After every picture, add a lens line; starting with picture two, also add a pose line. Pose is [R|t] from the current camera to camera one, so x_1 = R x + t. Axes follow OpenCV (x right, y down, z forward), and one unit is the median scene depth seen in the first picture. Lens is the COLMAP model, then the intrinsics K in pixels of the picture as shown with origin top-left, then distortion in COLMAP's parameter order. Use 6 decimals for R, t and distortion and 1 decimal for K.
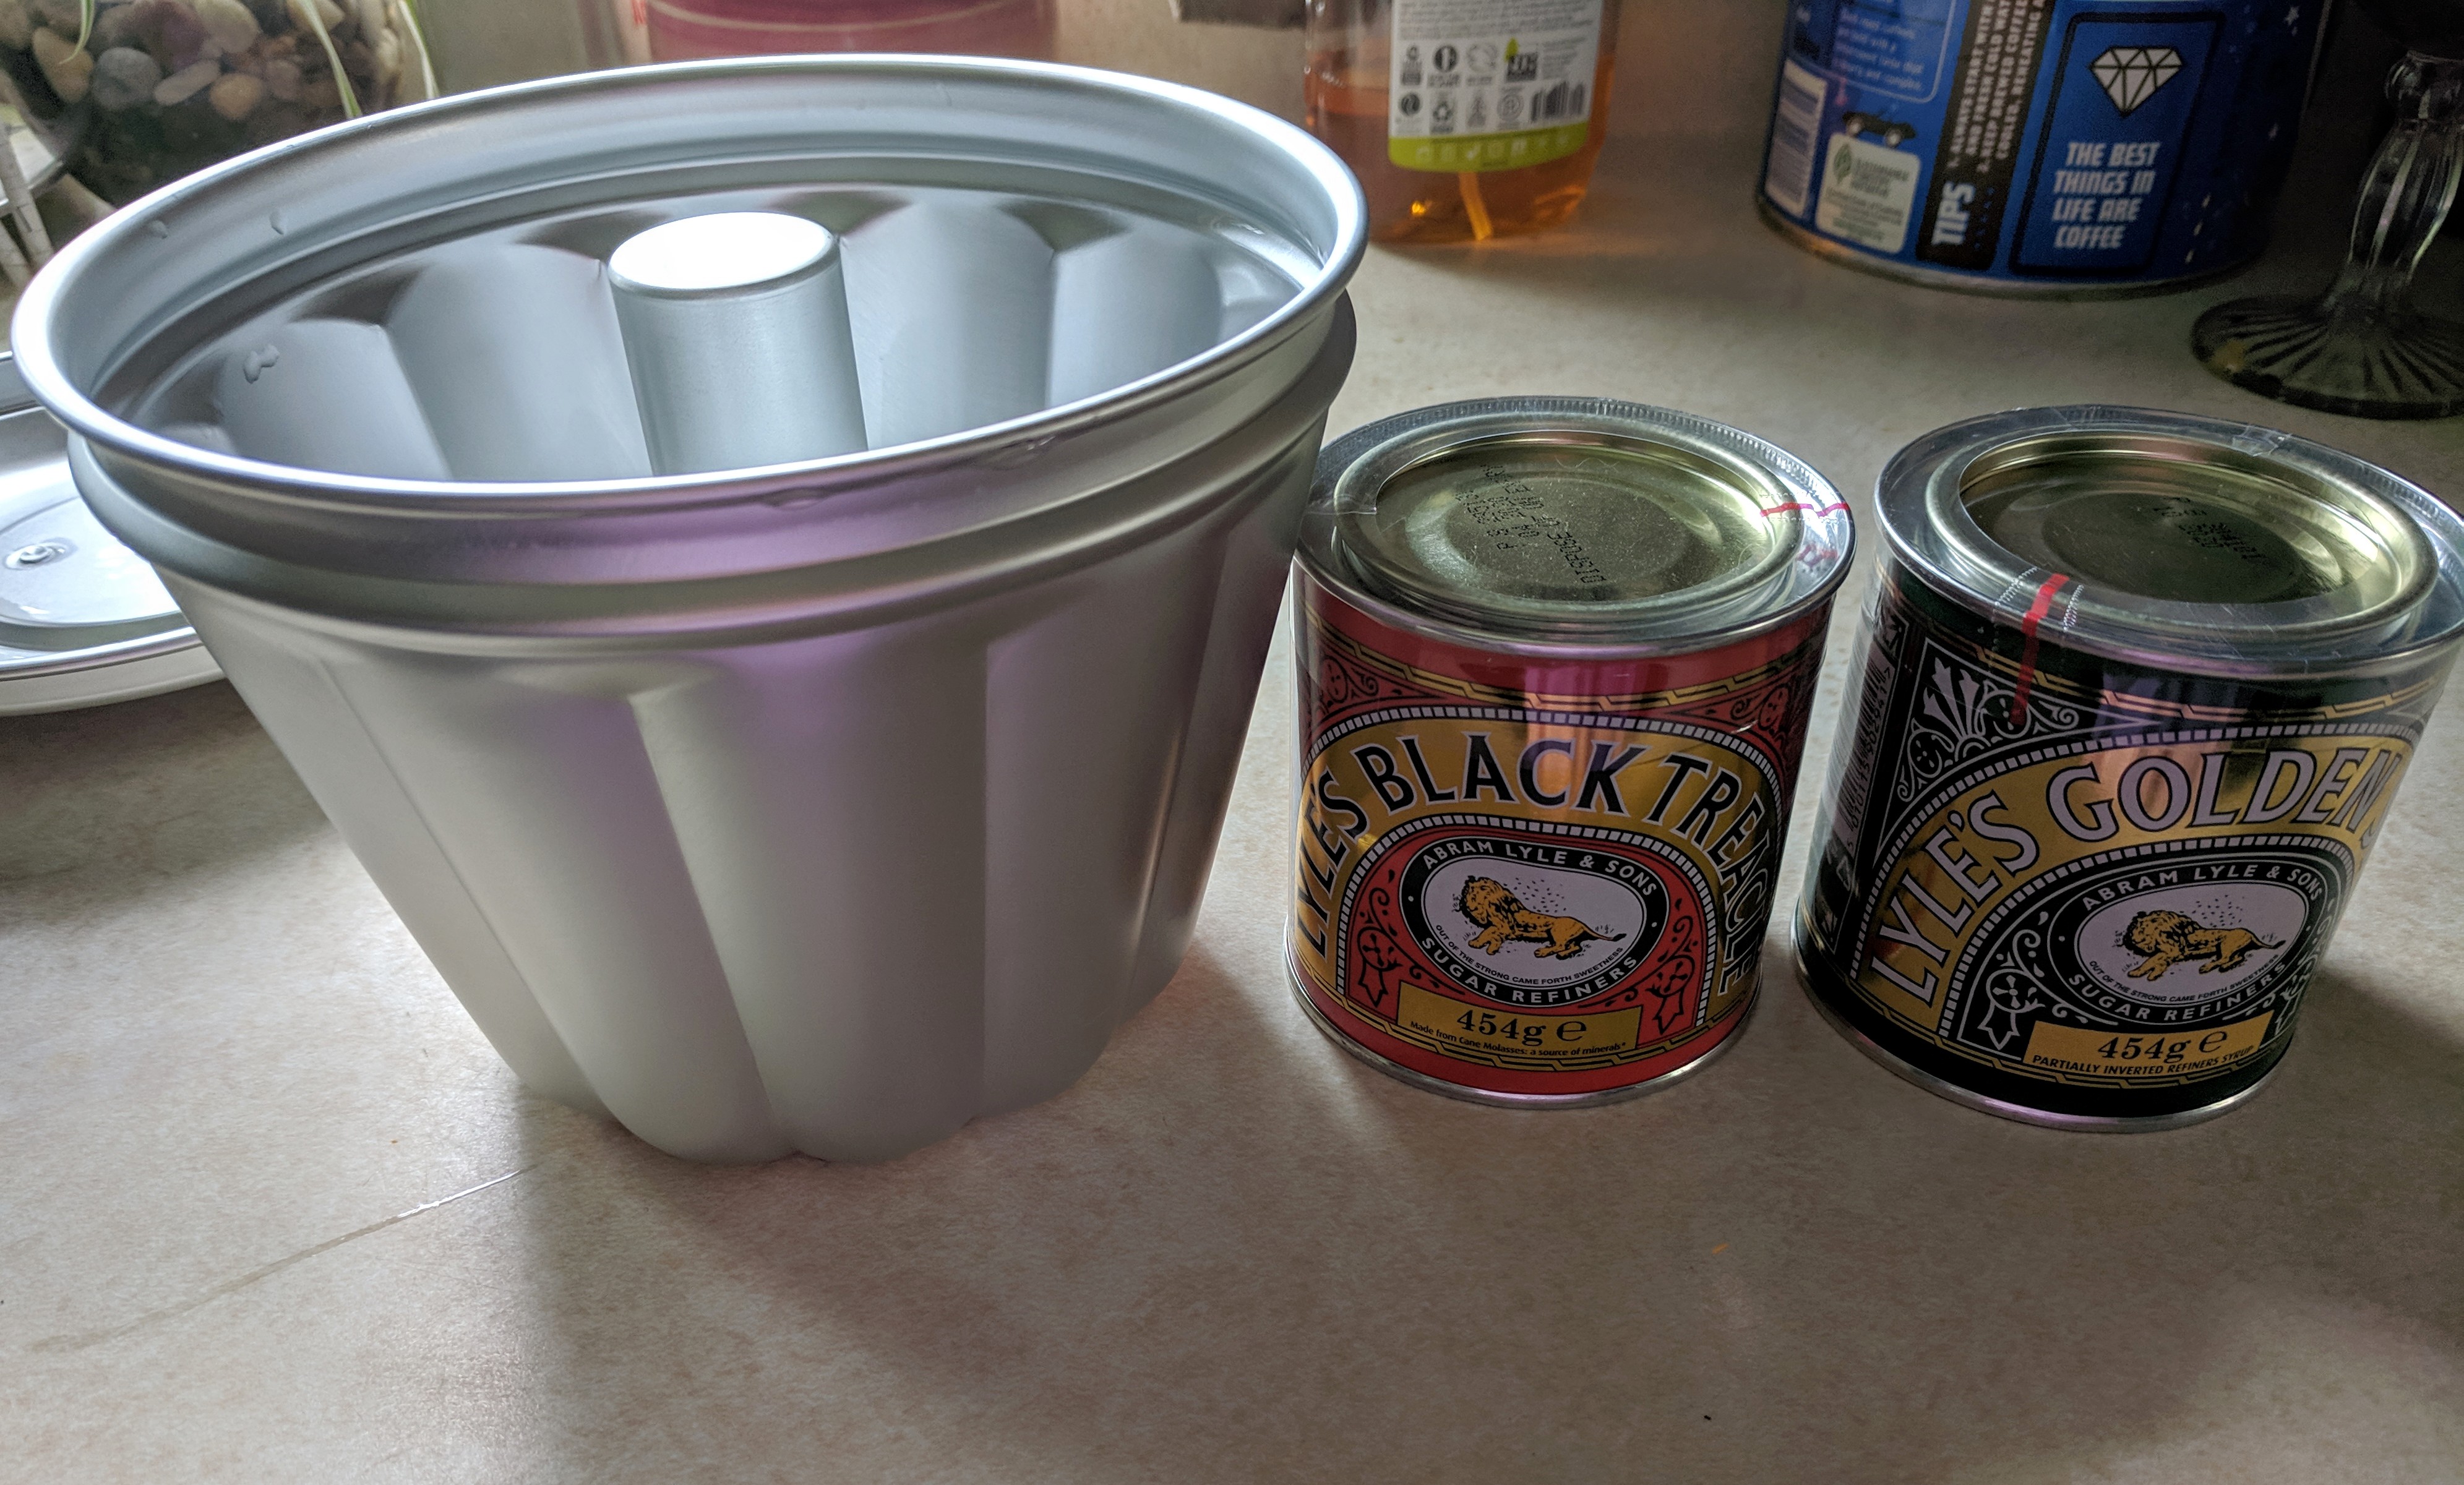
lens RADIAL K [[2236.6, 0, 1243.0], [0, 2236.6, 763.7], [0, 0, 1]] dist [-0.046889, 0.068442]
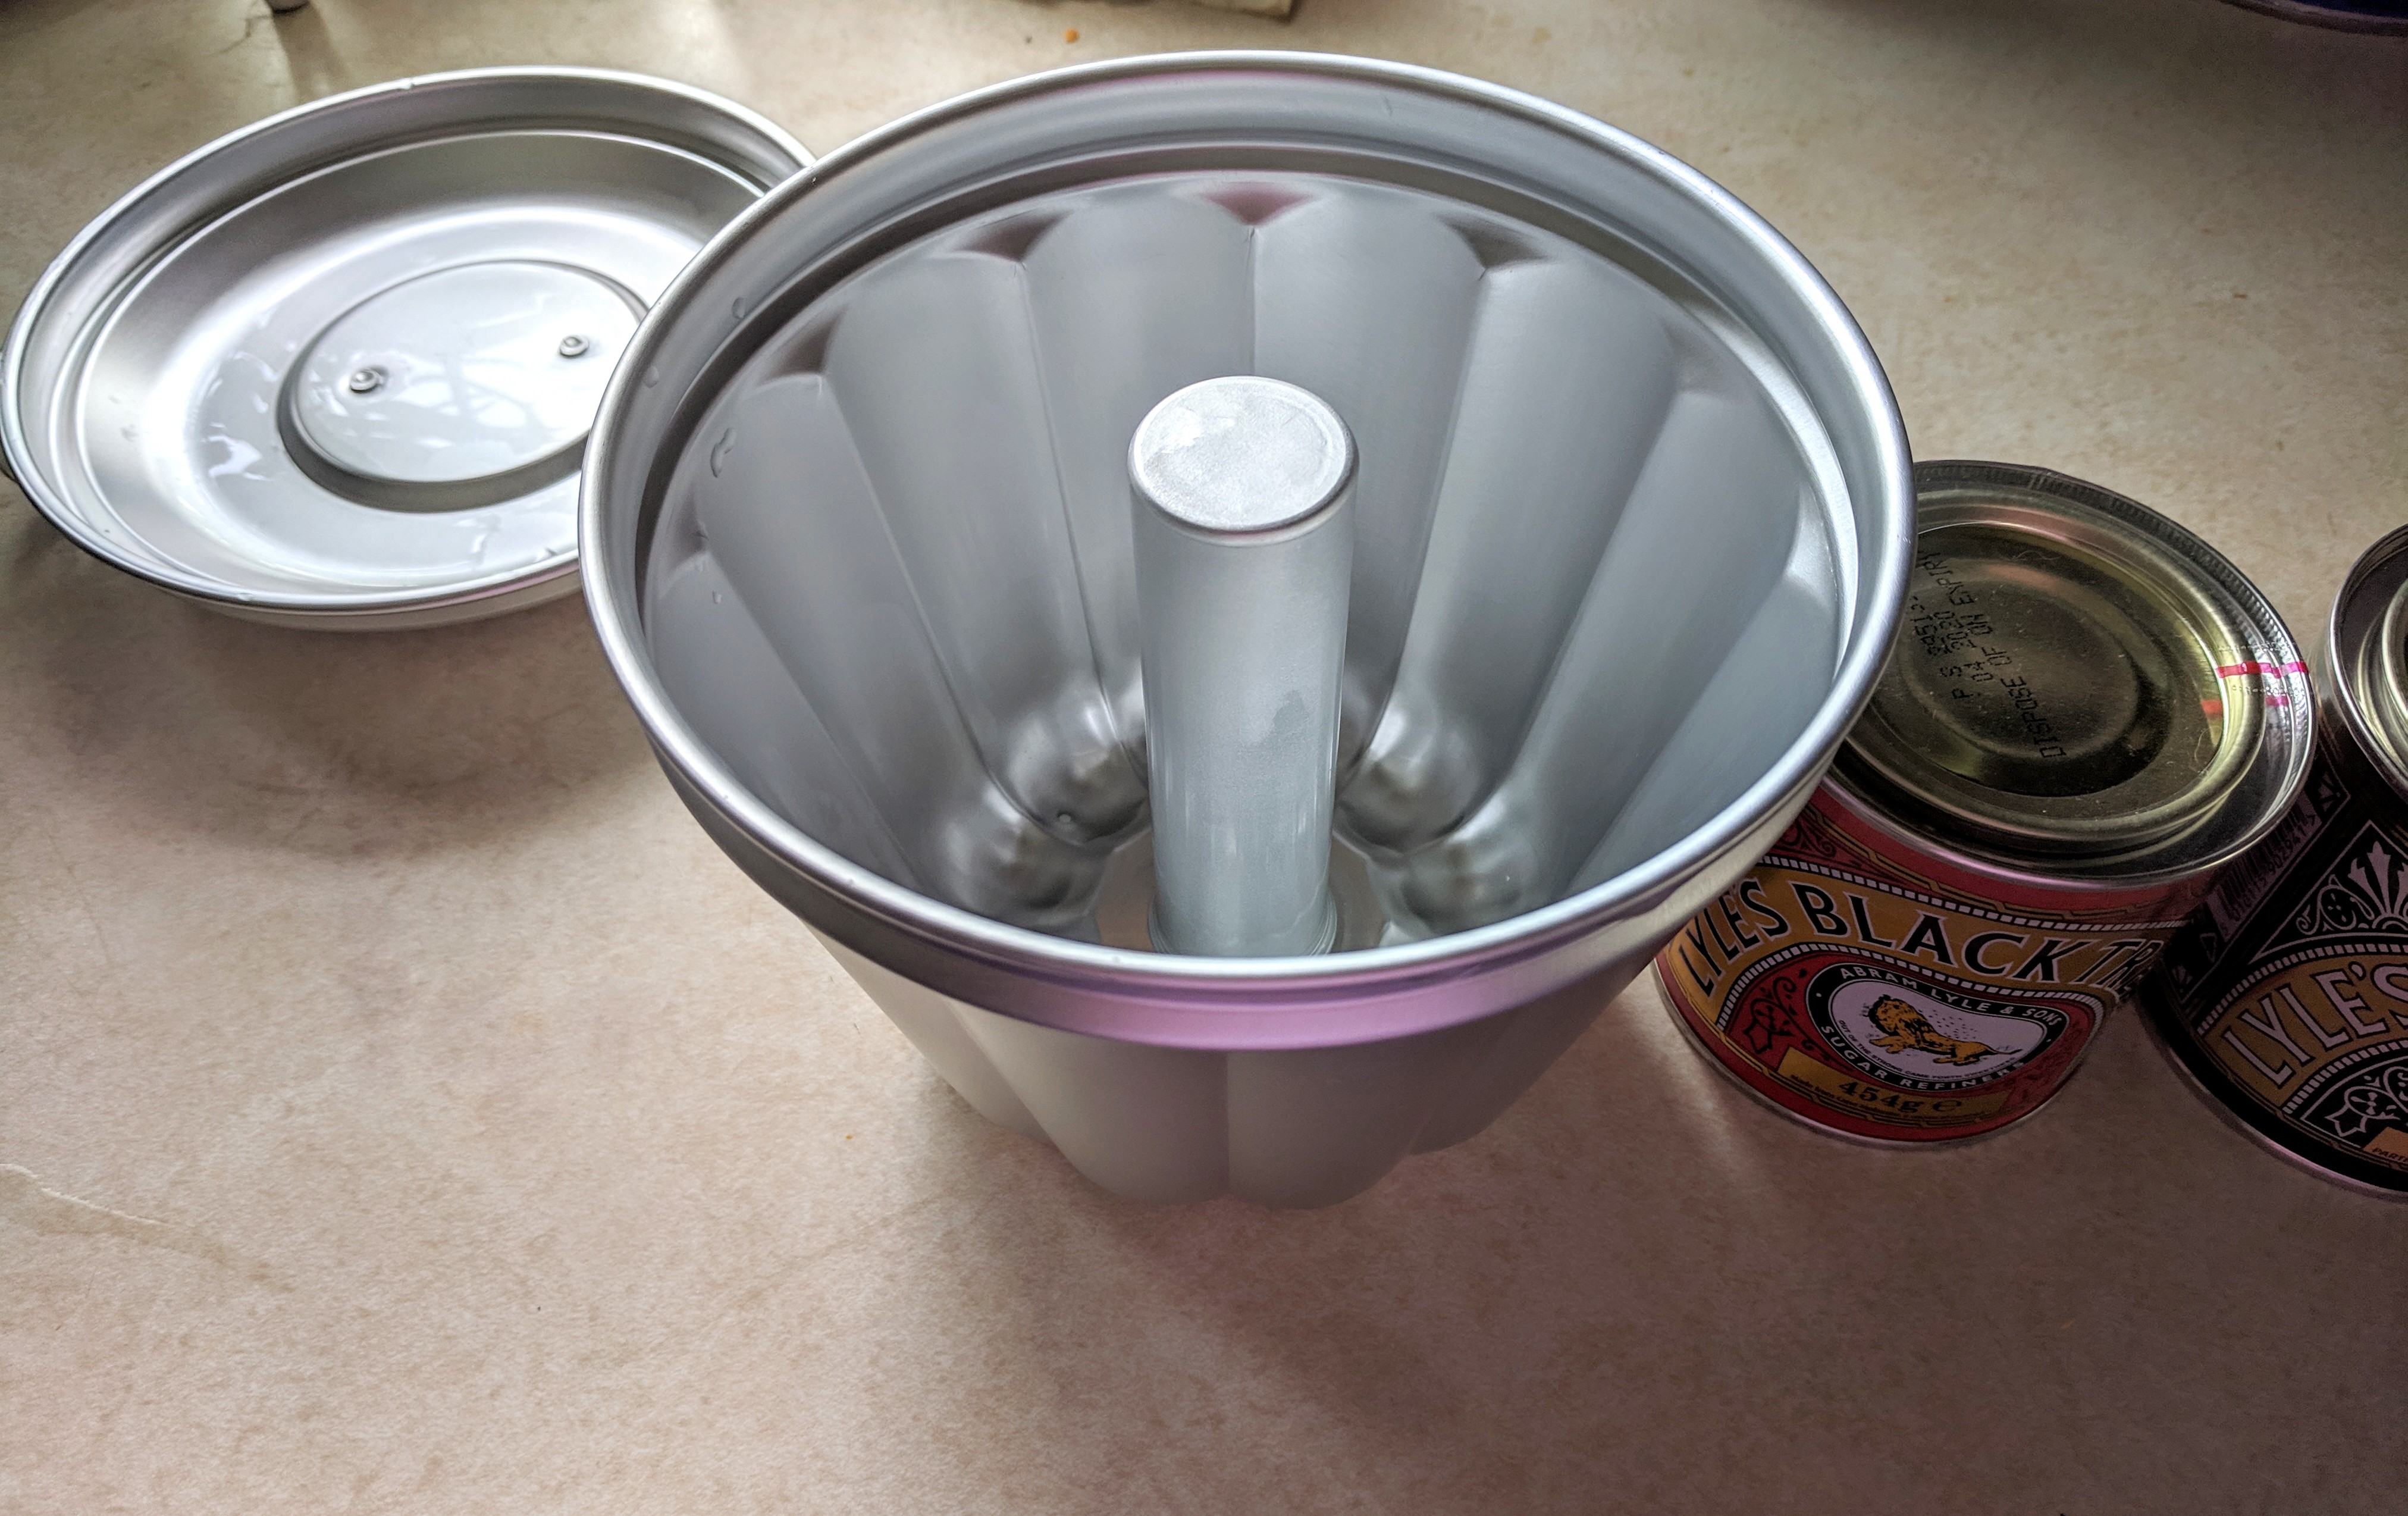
lens RADIAL K [[2230.0, 0, 1188.8], [0, 2230.0, 737.1], [0, 0, 1]] dist [-0.018711, 0.000000]
pose [[0.998459, 0.051858, -0.019750, -0.211953], [-0.044026, 0.956945, 0.286912, -0.352324], [0.033779, -0.285600, 0.957753, 0.015012]]
